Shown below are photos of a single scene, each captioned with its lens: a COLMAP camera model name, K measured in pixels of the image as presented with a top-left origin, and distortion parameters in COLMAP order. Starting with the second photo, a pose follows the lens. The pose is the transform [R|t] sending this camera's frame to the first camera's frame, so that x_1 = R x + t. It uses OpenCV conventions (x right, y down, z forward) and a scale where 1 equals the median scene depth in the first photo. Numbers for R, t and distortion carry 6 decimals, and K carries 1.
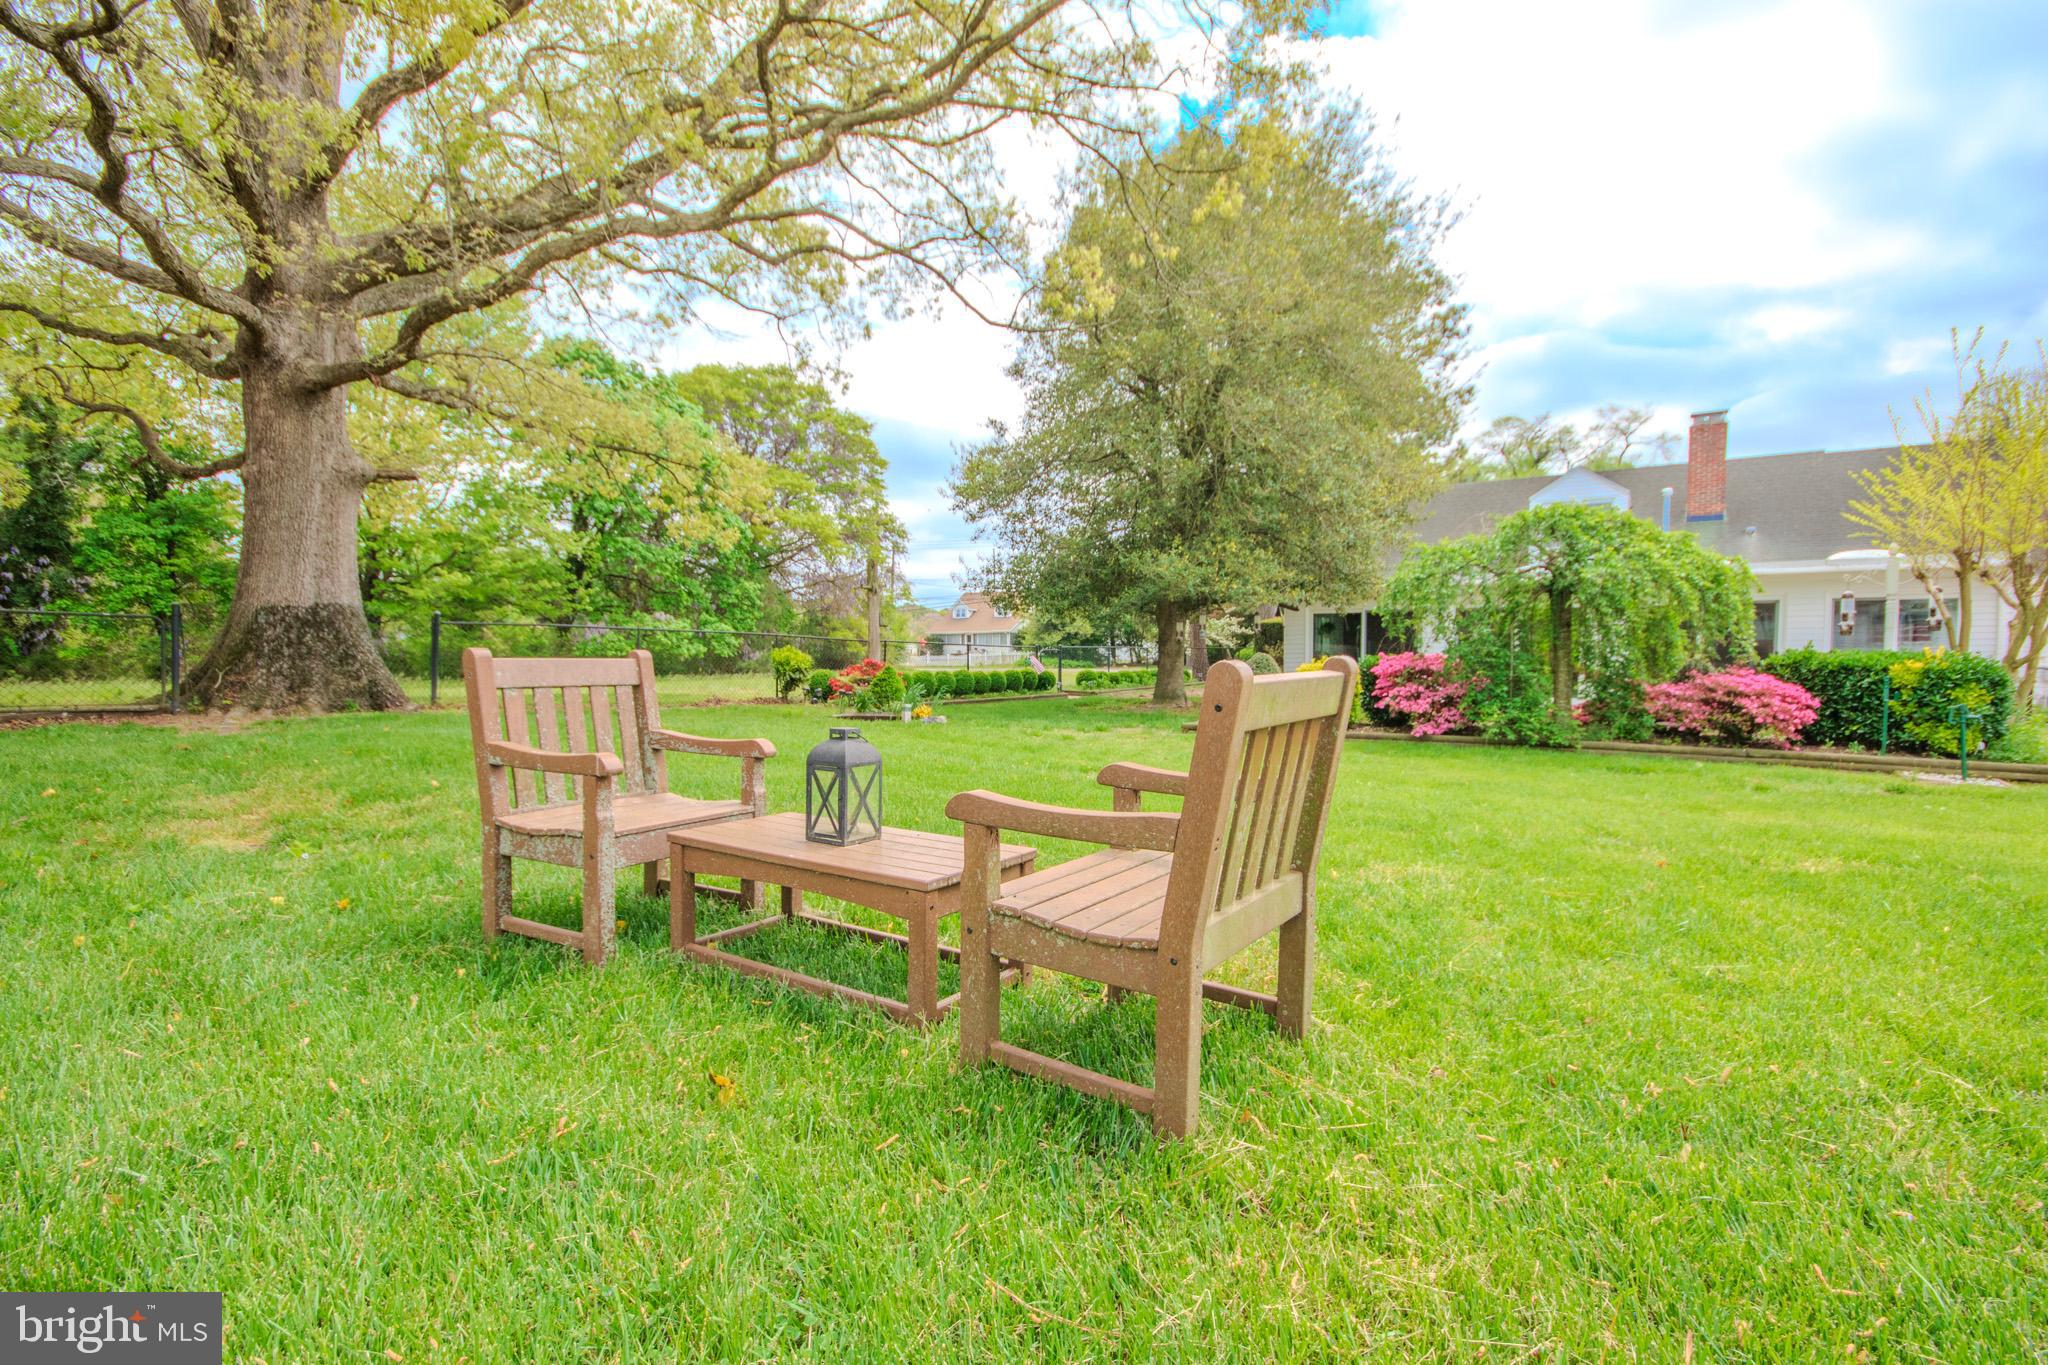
lens RADIAL K [[960.6, 0, 1018.8], [0, 960.6, 676.8], [0, 0, 1]] dist [-0.007545, 0.000734]
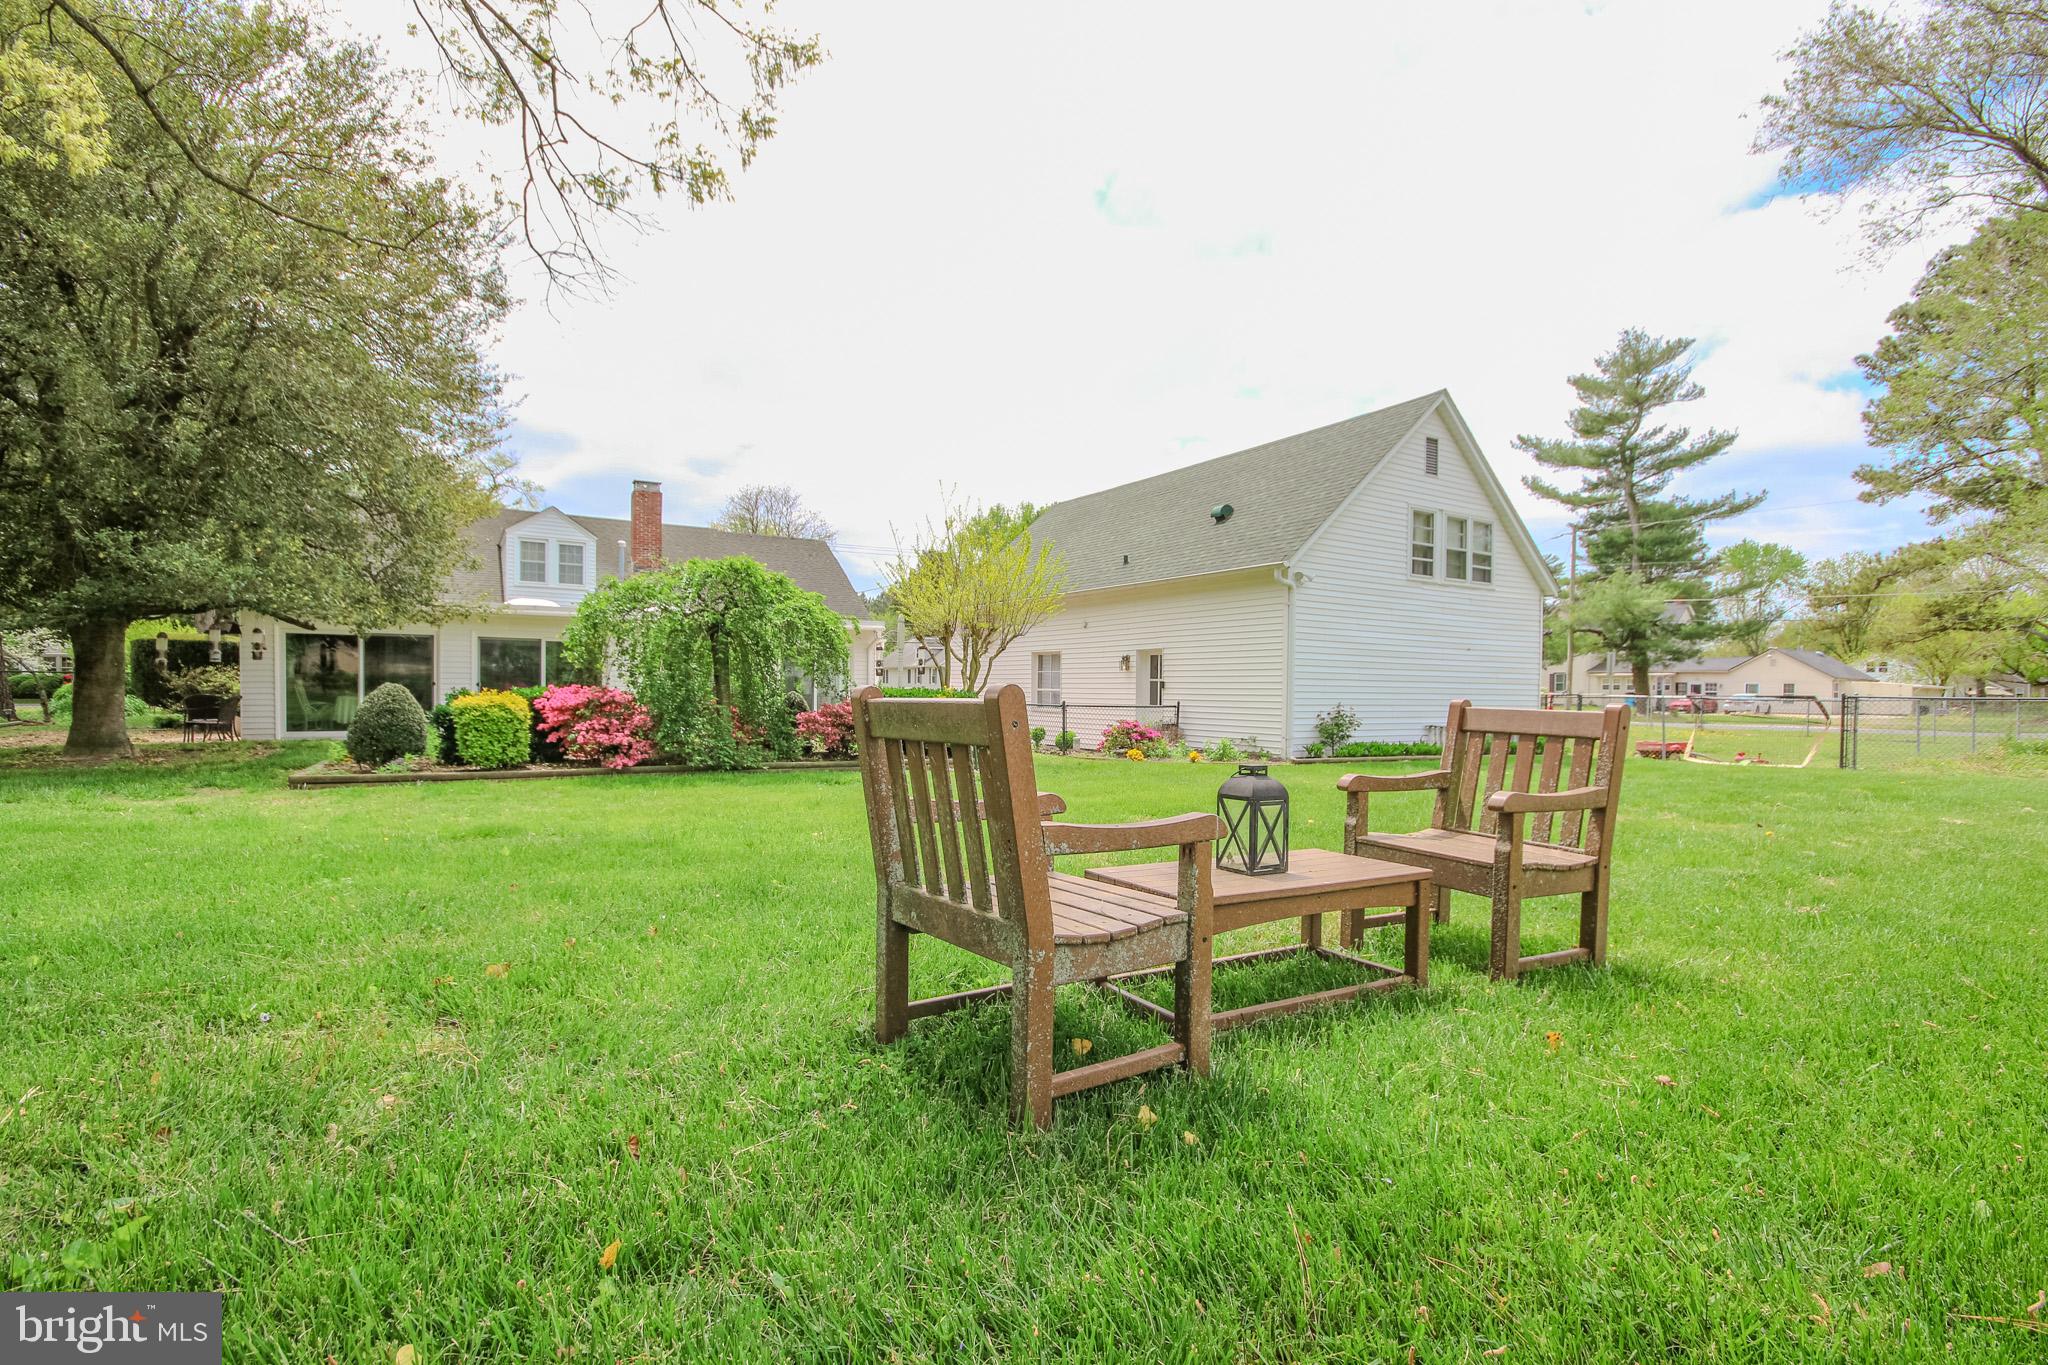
lens RADIAL K [[960.6, 0, 1019.0], [0, 960.6, 691.4], [0, 0, 1]] dist [-0.007545, 0.000734]
pose [[0.416020, 0.007390, 0.909326, -0.316952], [0.007379, 0.999907, -0.011502, -0.004570], [-0.909326, 0.011495, 0.415926, 0.199234]]
